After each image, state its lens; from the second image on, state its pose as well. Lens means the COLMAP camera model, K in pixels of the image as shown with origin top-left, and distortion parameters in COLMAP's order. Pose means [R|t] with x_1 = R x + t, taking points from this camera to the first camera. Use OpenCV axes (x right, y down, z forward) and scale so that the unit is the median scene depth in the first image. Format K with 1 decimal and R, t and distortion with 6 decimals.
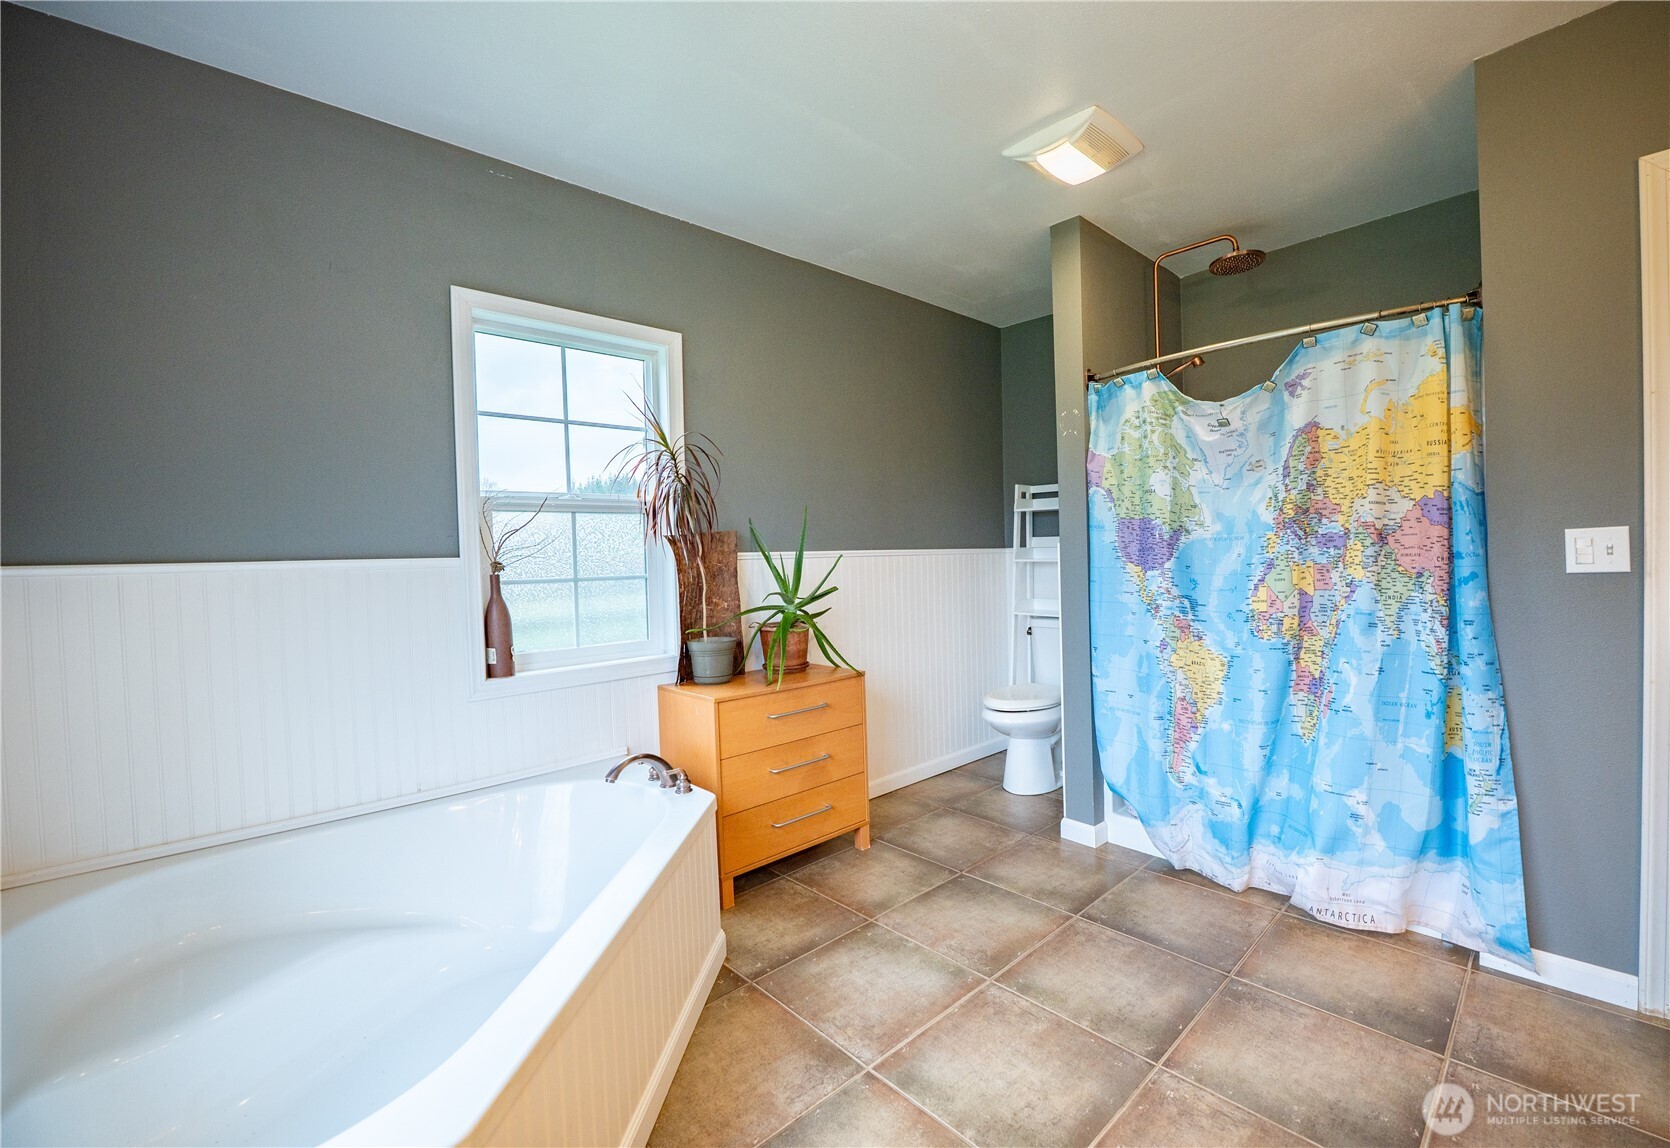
lens RADIAL K [[704.4, 0, 838.2], [0, 704.4, 580.7], [0, 0, 1]] dist [-0.004427, -0.000129]
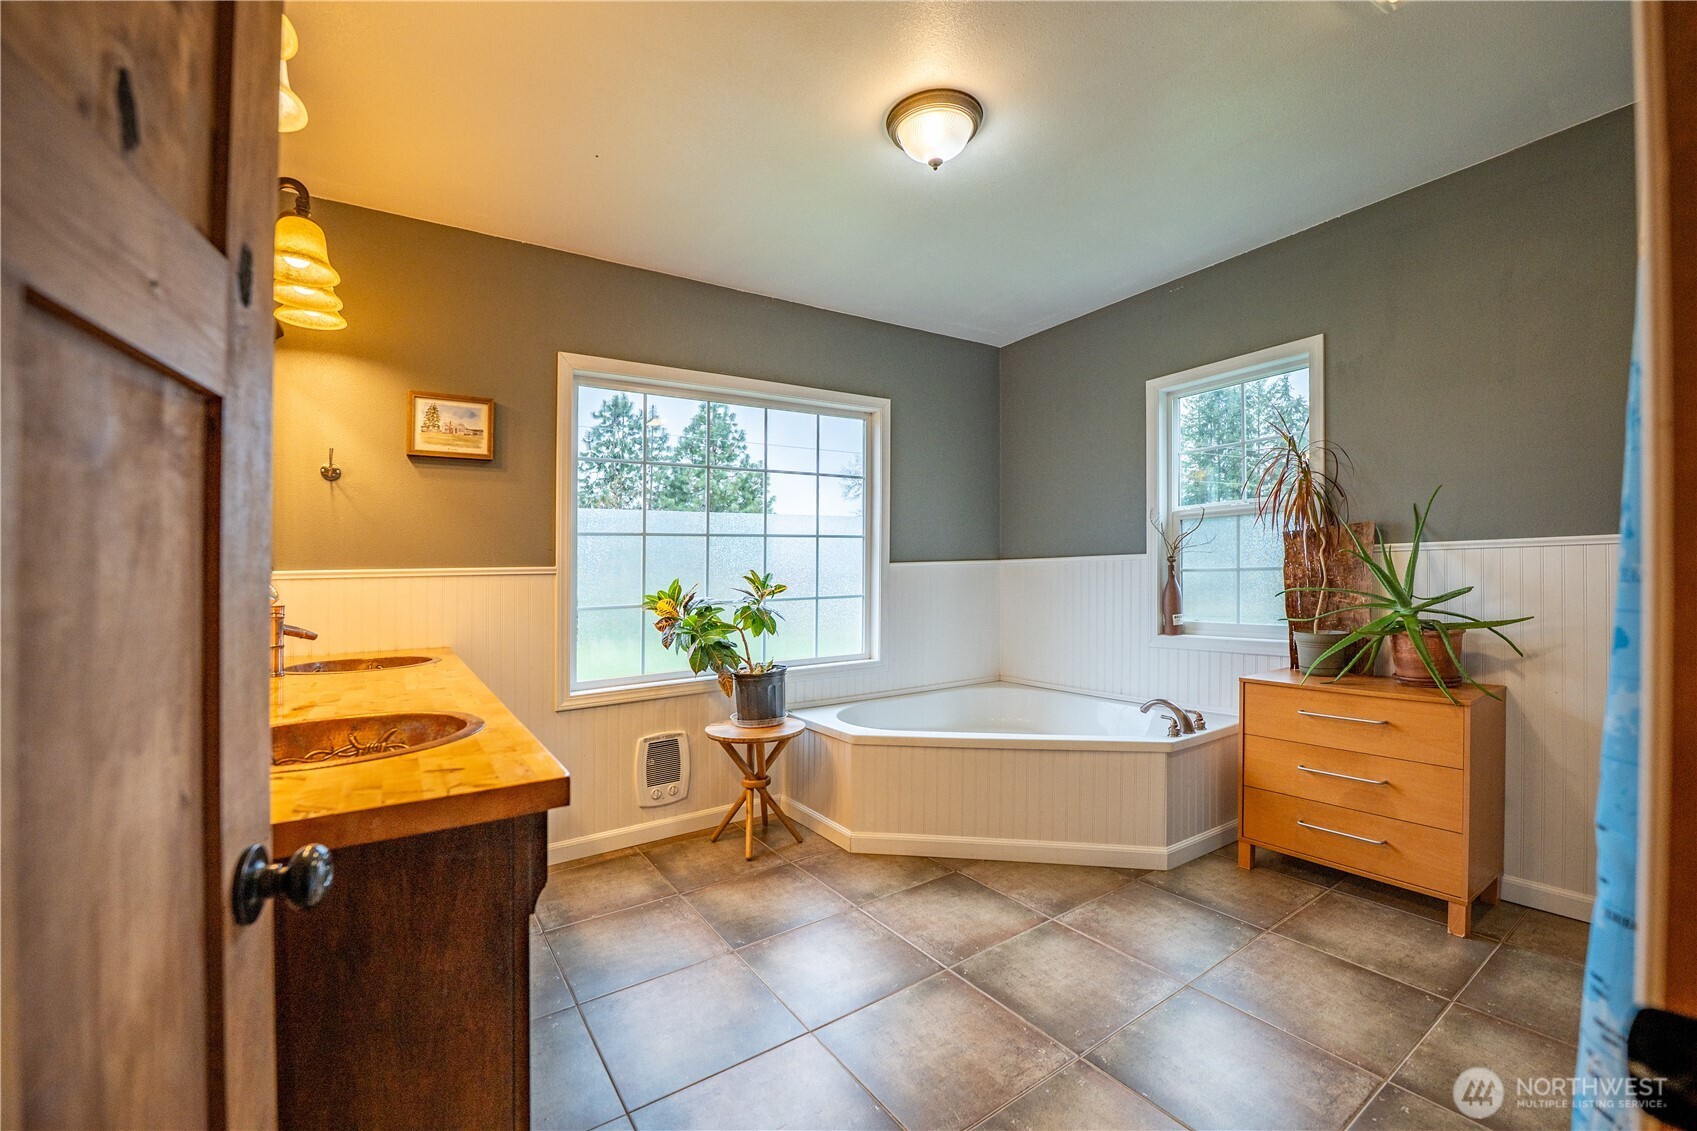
lens RADIAL K [[705.0, 0, 858.1], [0, 705.0, 572.4], [0, 0, 1]] dist [-0.024500, 0.001862]
pose [[-0.157818, 0.026377, -0.987116, 1.033250], [-0.002467, 0.999630, 0.027105, -0.031222], [0.987465, 0.006713, -0.157694, 0.578374]]
